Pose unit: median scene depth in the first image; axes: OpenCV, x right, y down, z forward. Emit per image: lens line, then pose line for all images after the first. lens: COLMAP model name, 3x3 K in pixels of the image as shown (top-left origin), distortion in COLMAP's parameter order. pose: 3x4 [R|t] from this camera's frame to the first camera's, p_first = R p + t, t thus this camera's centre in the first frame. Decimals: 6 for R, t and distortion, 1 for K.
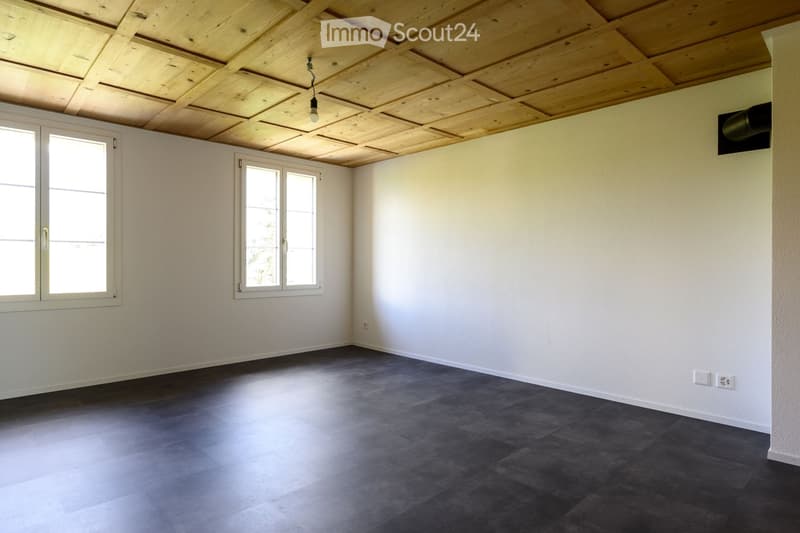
lens RADIAL K [[454.0, 0, 399.5], [0, 454.0, 267.8], [0, 0, 1]] dist [0.000974, -0.000569]
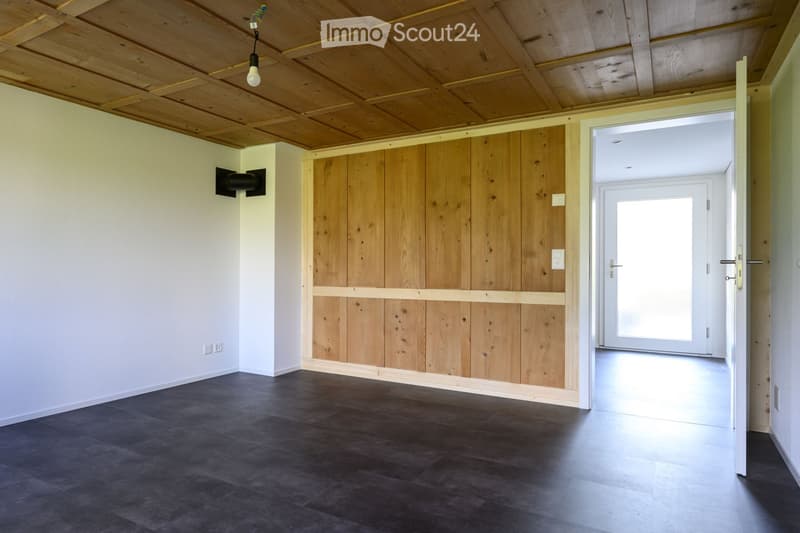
lens RADIAL K [[454.0, 0, 378.6], [0, 454.0, 268.1], [0, 0, 1]] dist [0.000974, -0.000569]
pose [[-0.236586, -0.000753, 0.971610, -0.886014], [-0.000903, 0.999999, 0.000555, -0.011617], [-0.971610, -0.000746, -0.236587, 0.869810]]
